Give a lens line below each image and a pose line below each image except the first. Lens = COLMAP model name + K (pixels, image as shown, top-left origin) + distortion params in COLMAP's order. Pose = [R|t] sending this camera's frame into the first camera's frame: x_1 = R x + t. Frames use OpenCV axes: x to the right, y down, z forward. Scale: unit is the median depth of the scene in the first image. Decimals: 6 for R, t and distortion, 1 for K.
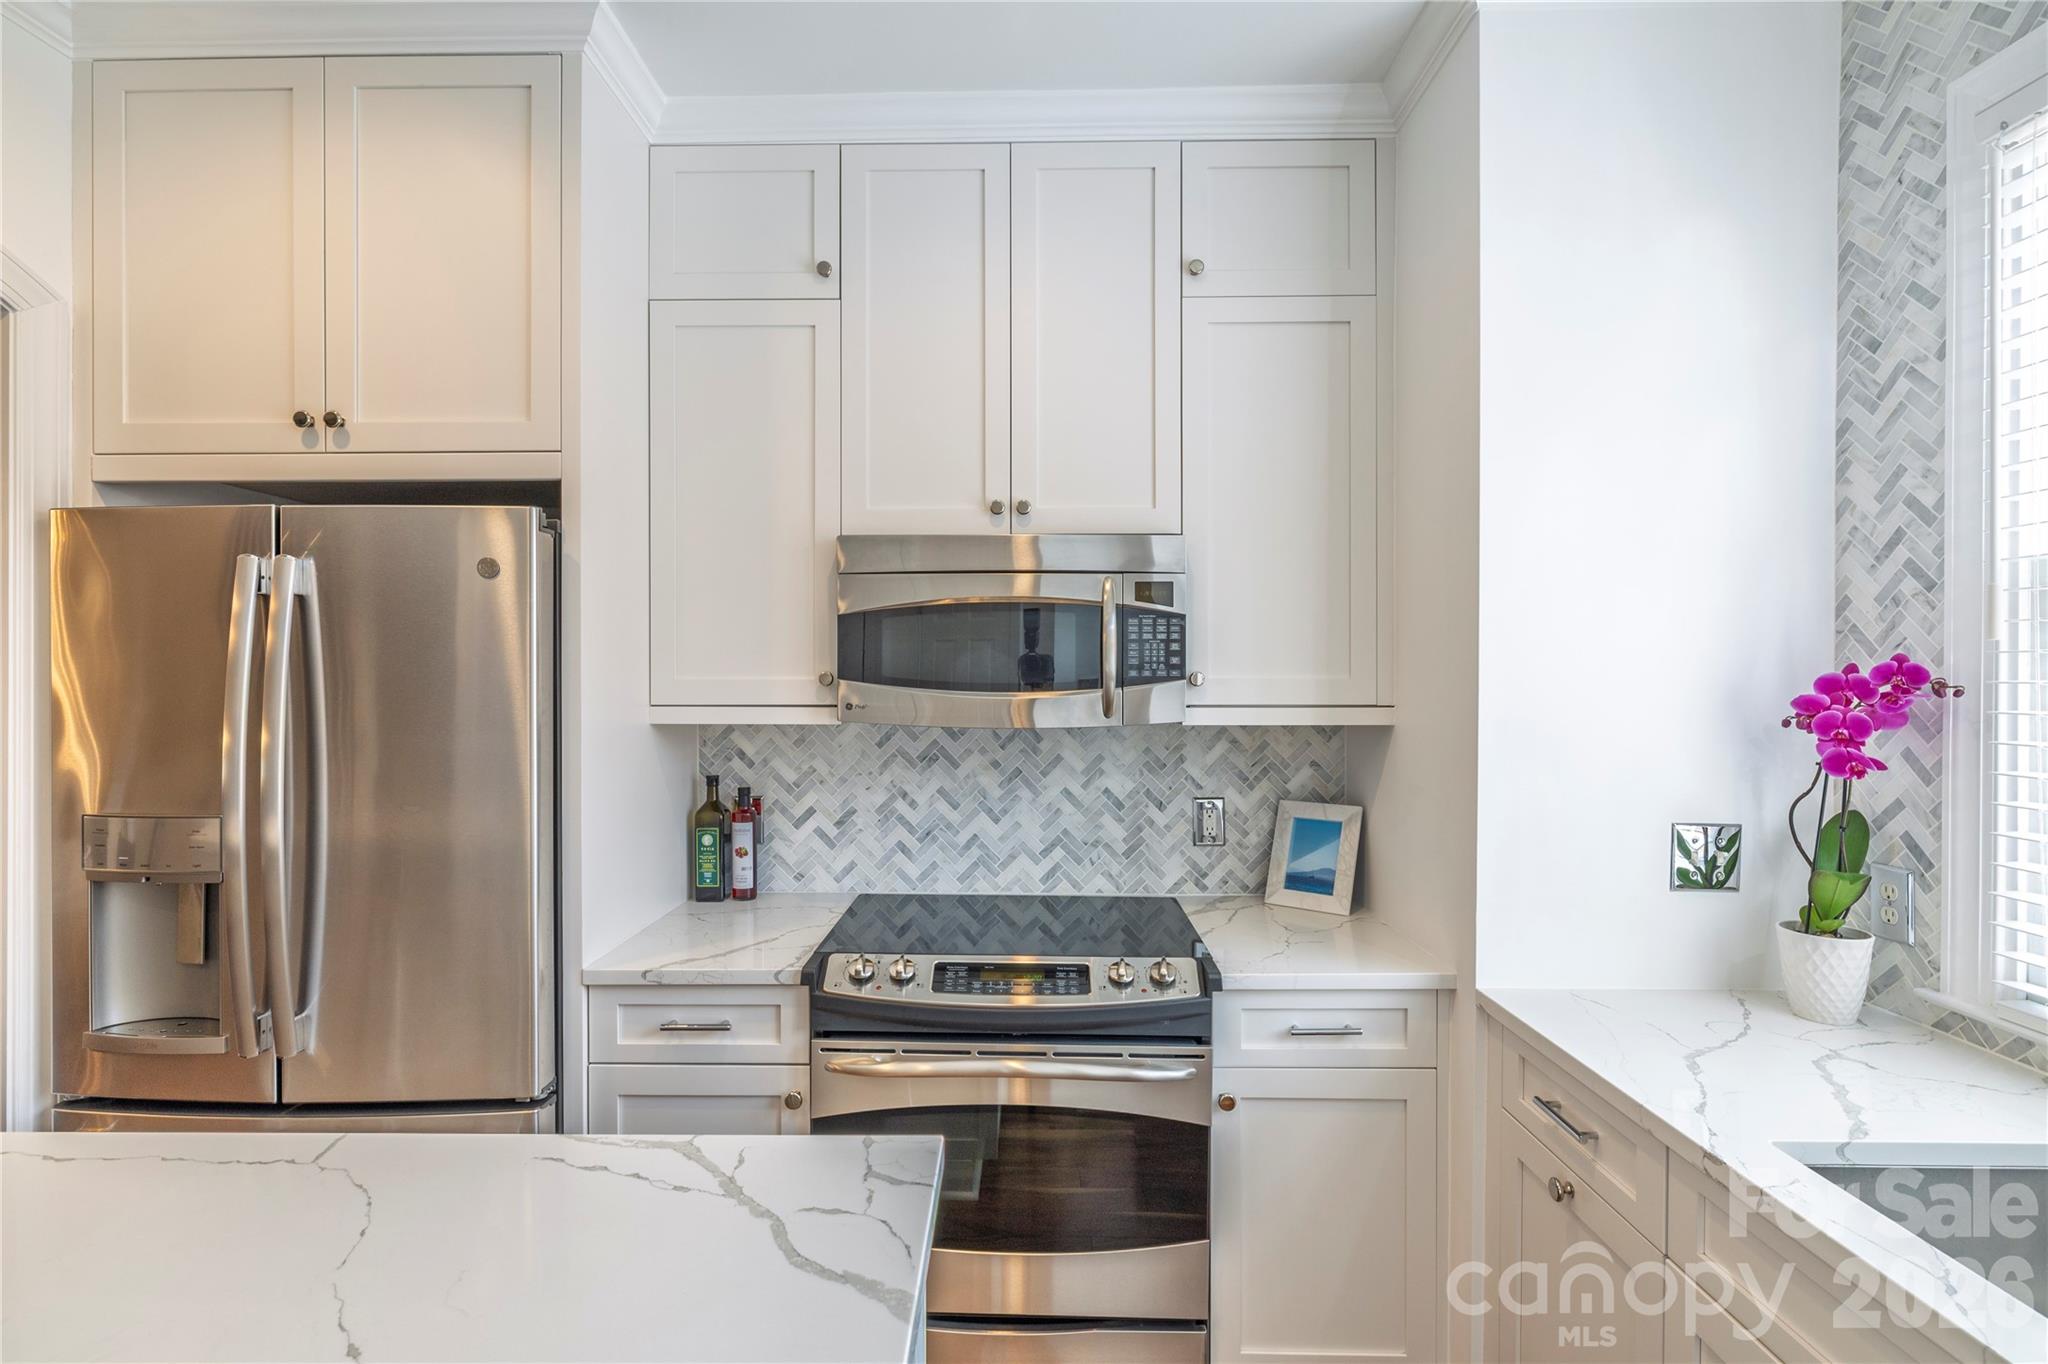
lens RADIAL K [[971.8, 0, 1014.7], [0, 971.8, 675.1], [0, 0, 1]] dist [-0.005708, 0.000976]
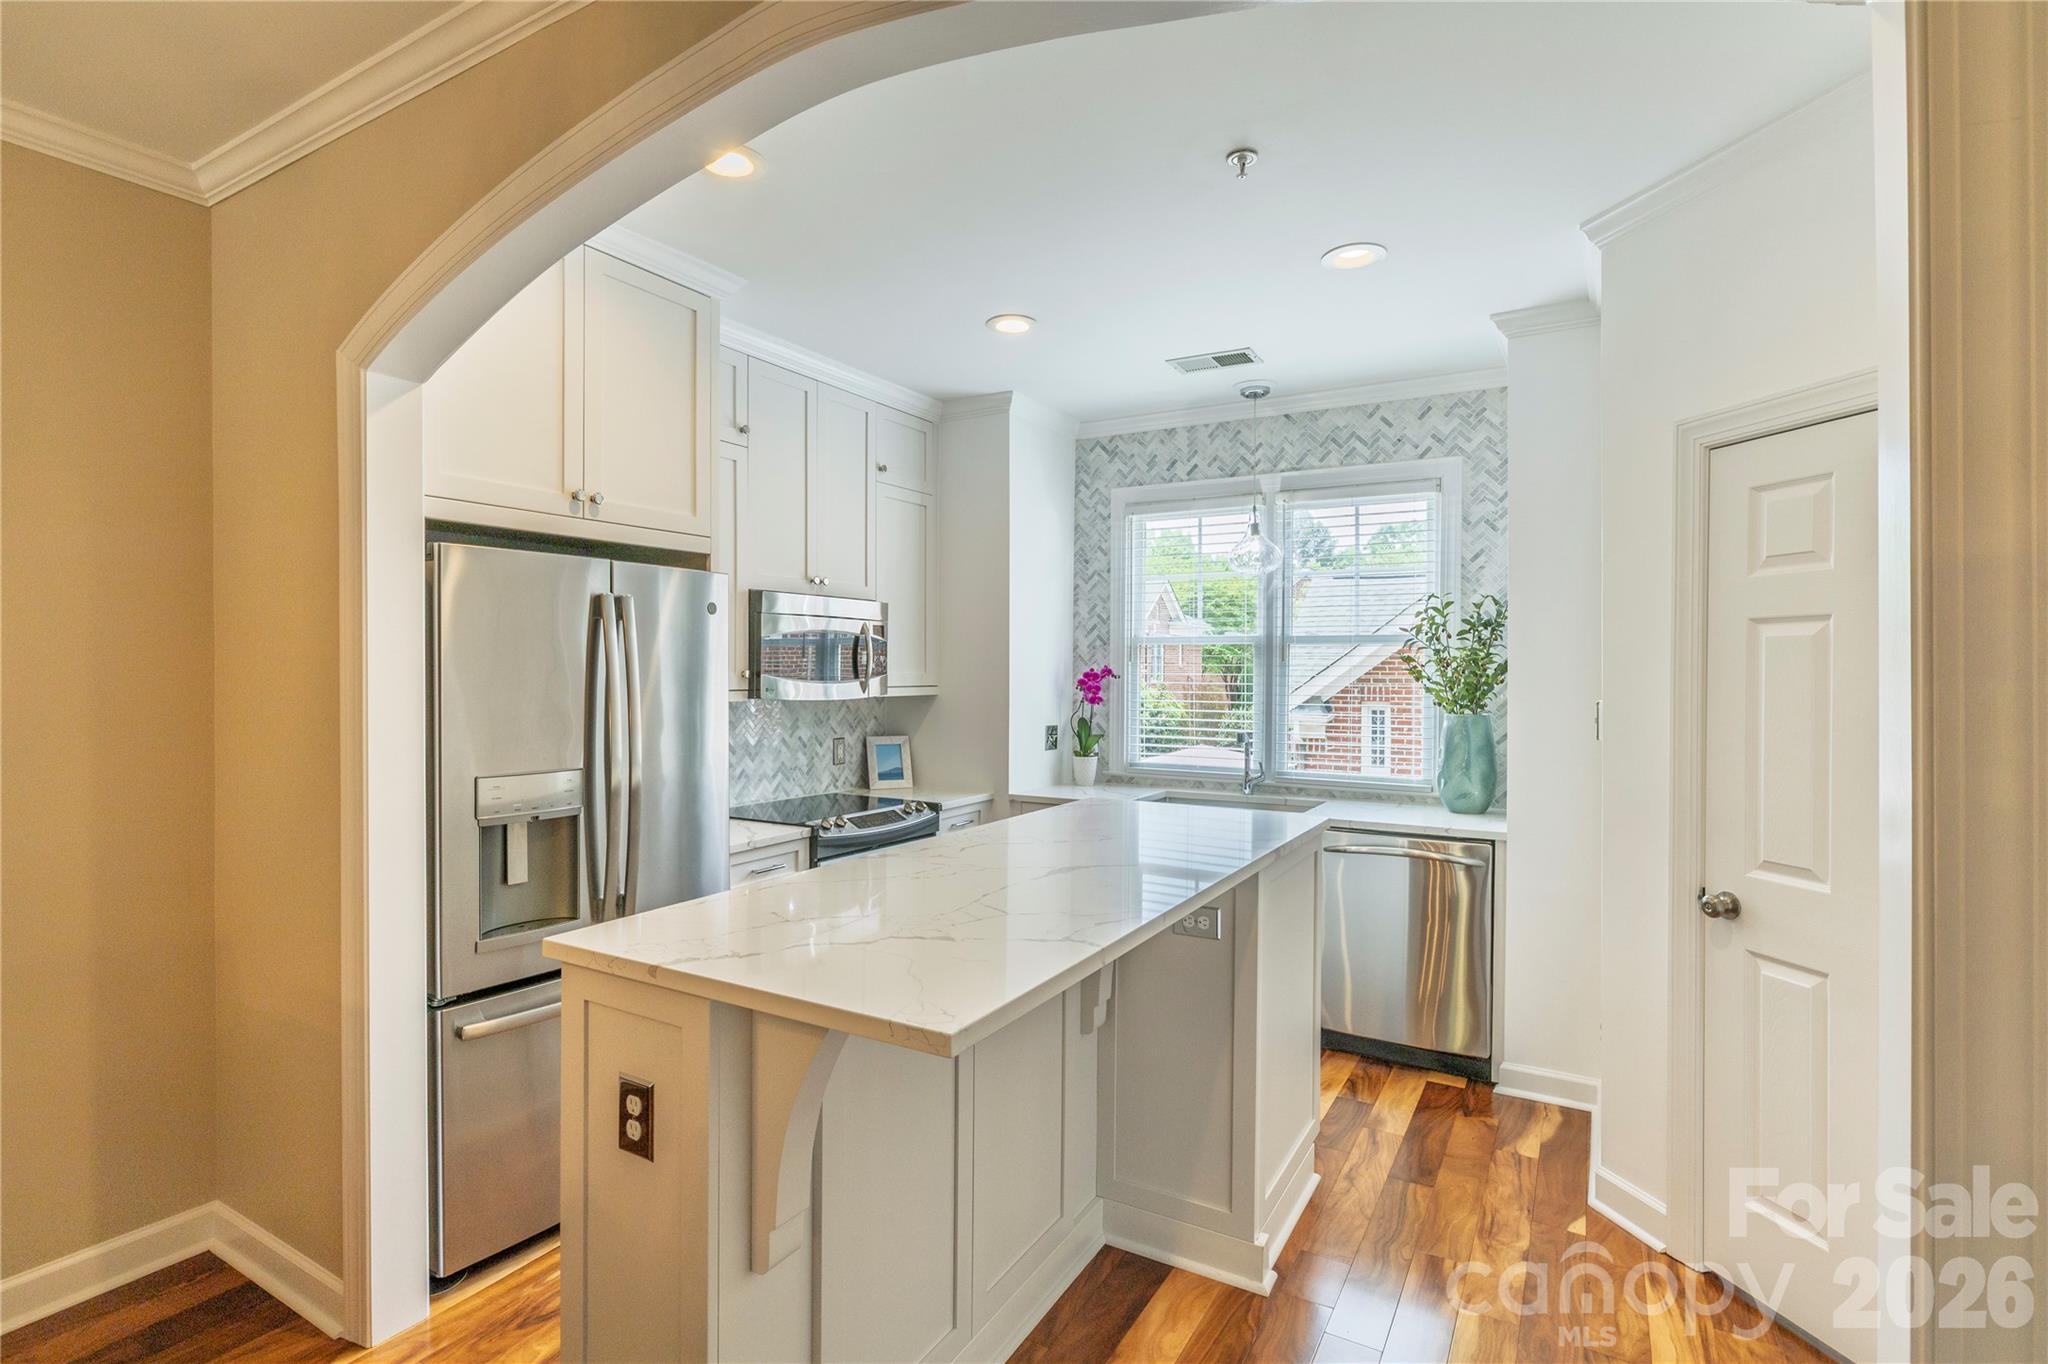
lens RADIAL K [[987.7, 0, 1024.0], [0, 987.7, 682.0], [0, 0, 1]] dist [-0.001747, 0.000814]
pose [[0.490220, -0.010303, 0.871538, -1.859760], [-0.001357, 0.999920, 0.012584, -0.006384], [-0.871598, -0.007352, 0.490167, -0.330047]]
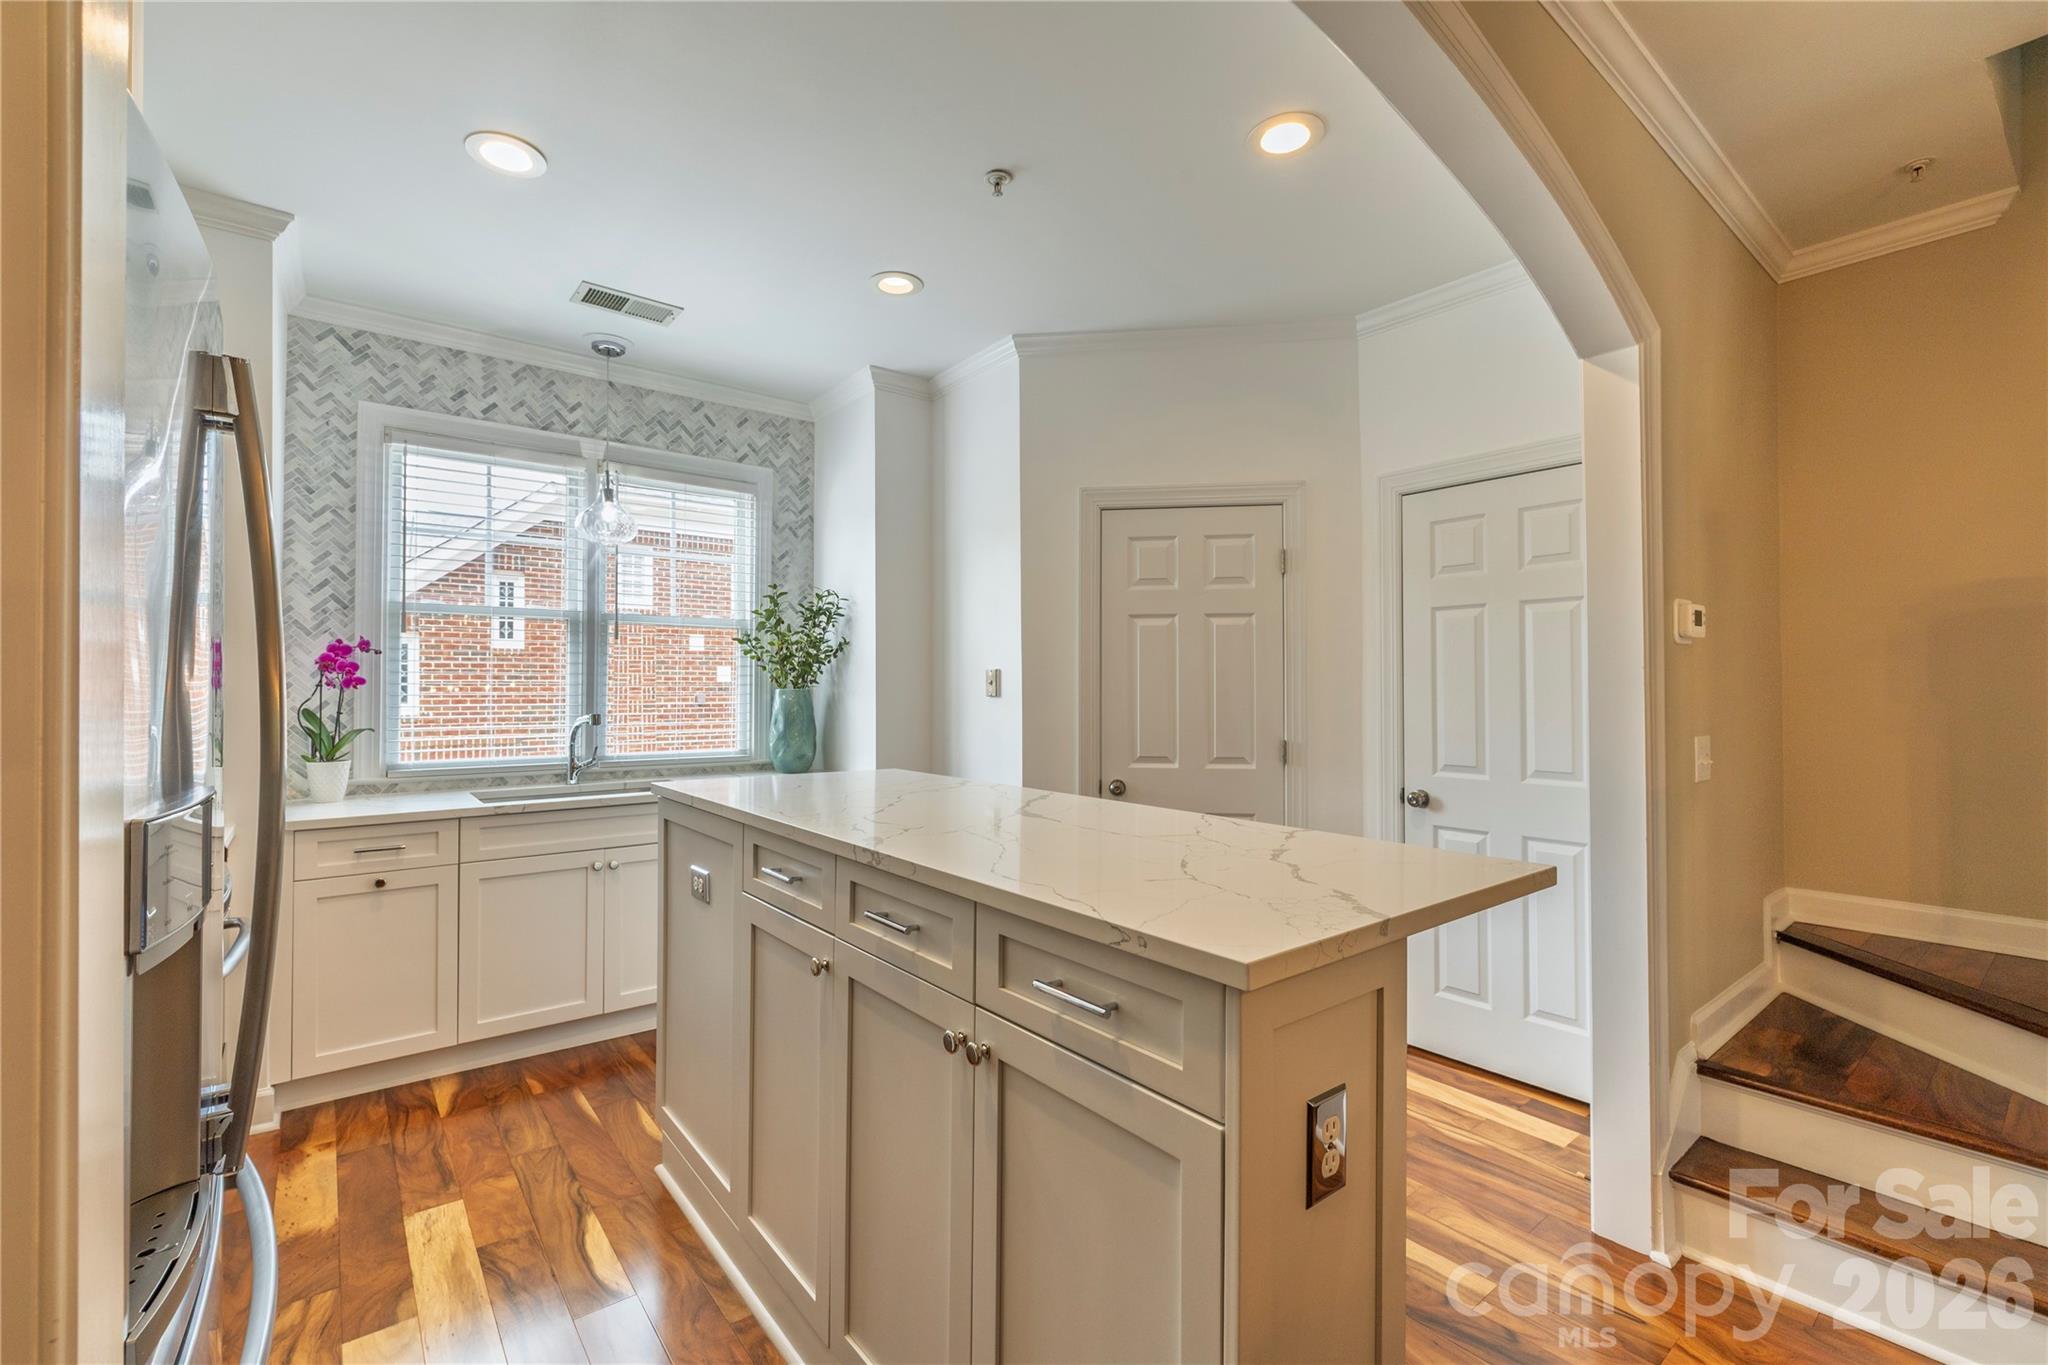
lens RADIAL K [[867.7, 0, 1019.2], [0, 867.7, 679.0], [0, 0, 1]] dist [-0.001327, -0.000099]
pose [[-0.631625, 0.003947, 0.775264, -1.576615], [-0.000157, 0.999986, -0.005219, 0.085503], [-0.775274, -0.003418, -0.631616, 0.983583]]
